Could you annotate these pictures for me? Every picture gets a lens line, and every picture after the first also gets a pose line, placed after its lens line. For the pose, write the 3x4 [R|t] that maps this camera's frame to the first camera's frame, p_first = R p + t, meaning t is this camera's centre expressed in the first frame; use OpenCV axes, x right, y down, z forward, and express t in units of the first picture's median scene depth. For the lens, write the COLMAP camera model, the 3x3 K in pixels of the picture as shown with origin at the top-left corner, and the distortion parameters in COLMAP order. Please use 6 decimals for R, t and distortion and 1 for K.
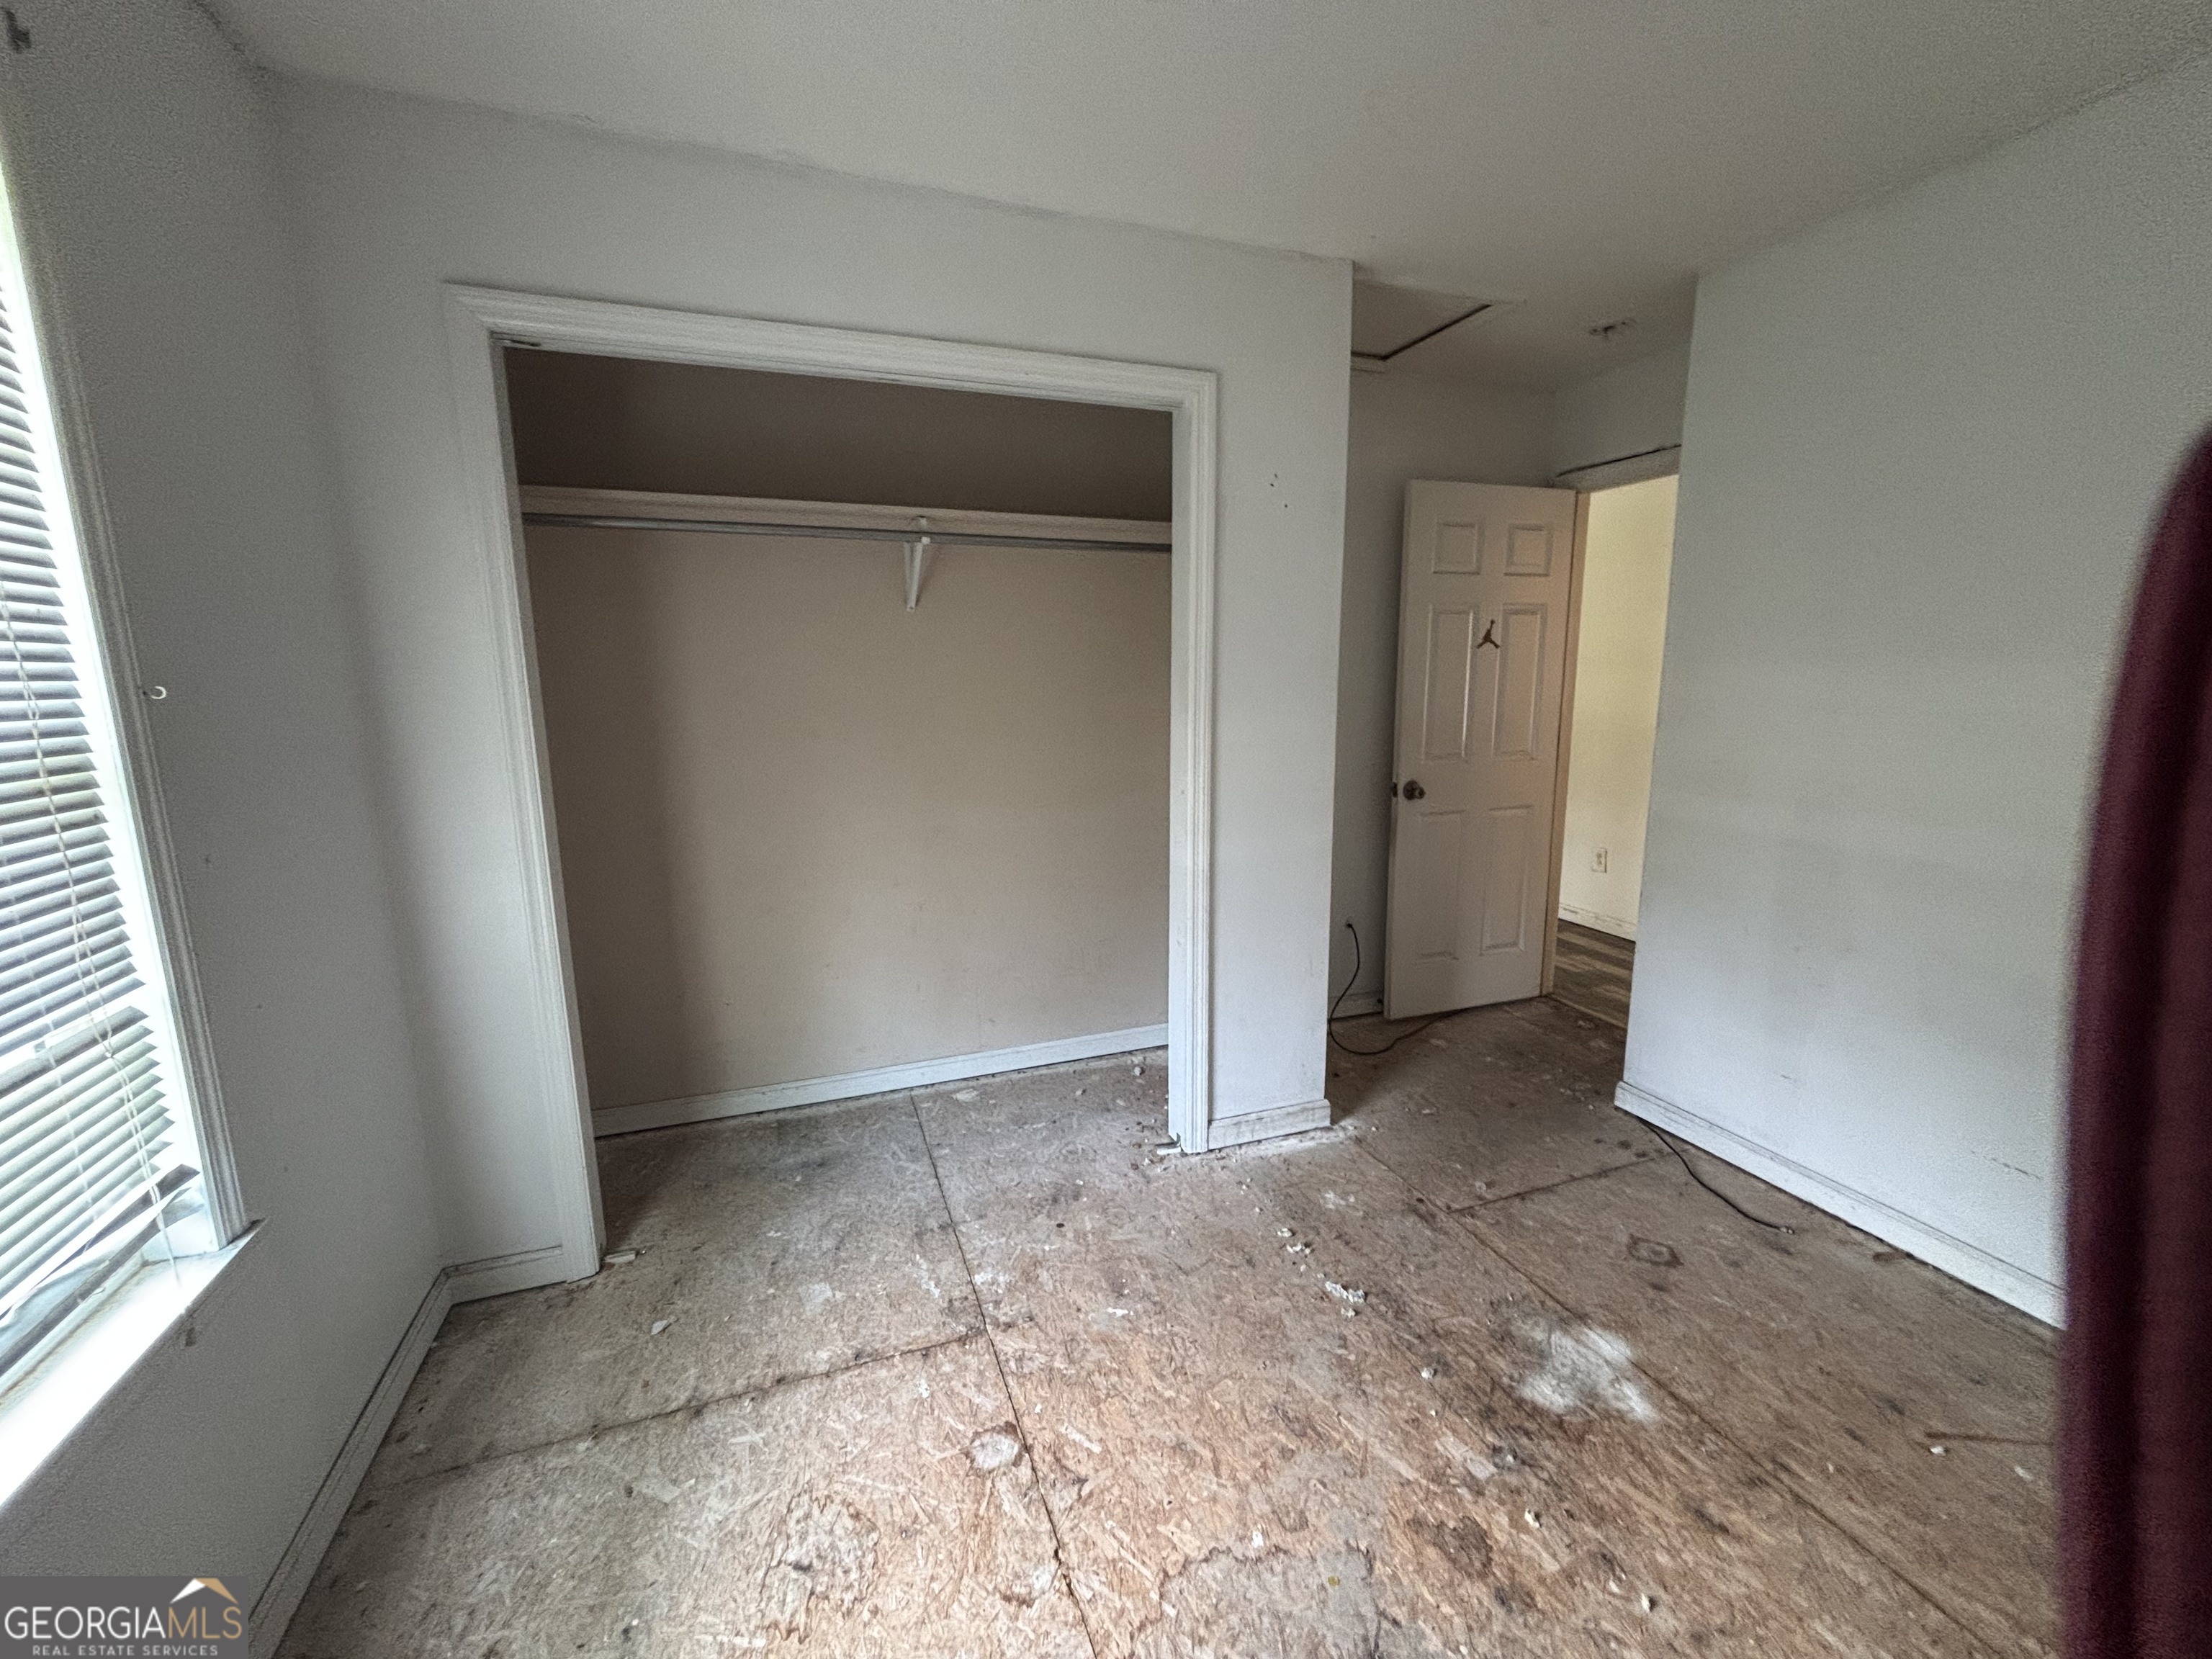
lens RADIAL K [[896.3, 0, 1097.9], [0, 896.3, 826.2], [0, 0, 1]] dist [0.011764, -0.002461]
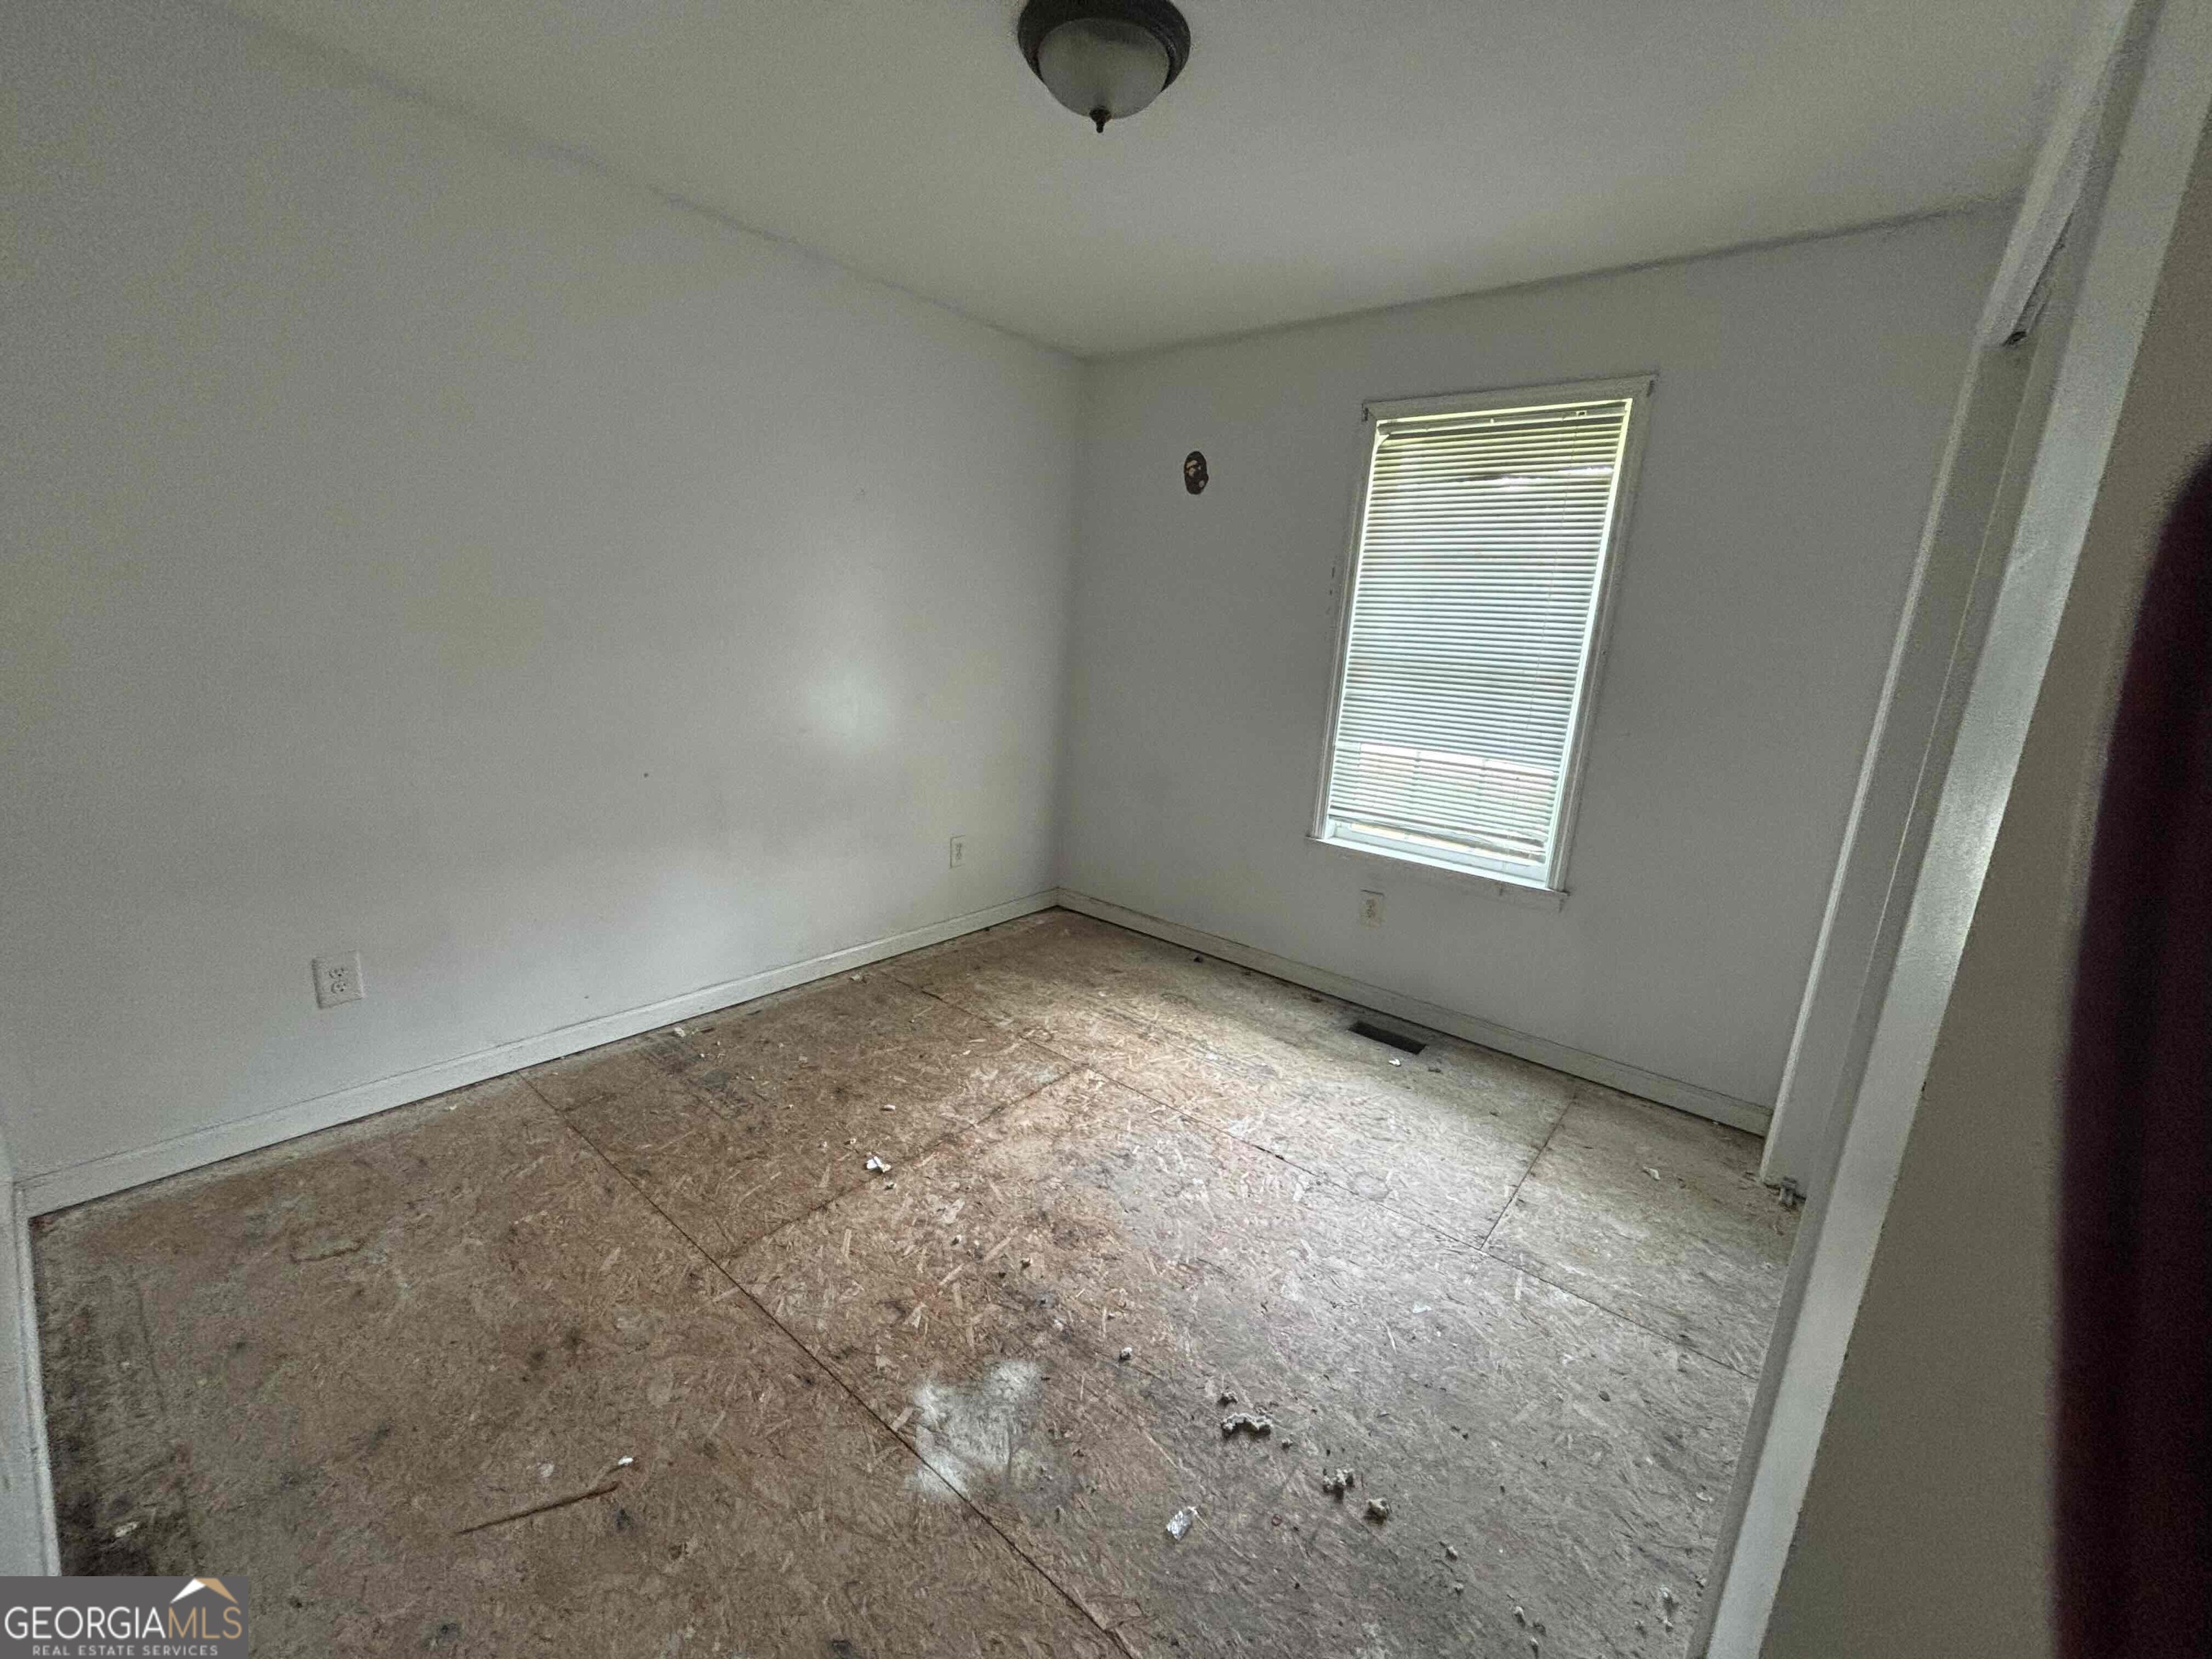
lens RADIAL K [[896.3, 0, 1096.7], [0, 896.3, 832.8], [0, 0, 1]] dist [0.011764, -0.002461]
pose [[-0.862345, 0.072003, -0.501175, 0.852839], [-0.138998, 0.918141, 0.371074, -0.261349], [0.486869, 0.389656, -0.781746, 1.551934]]
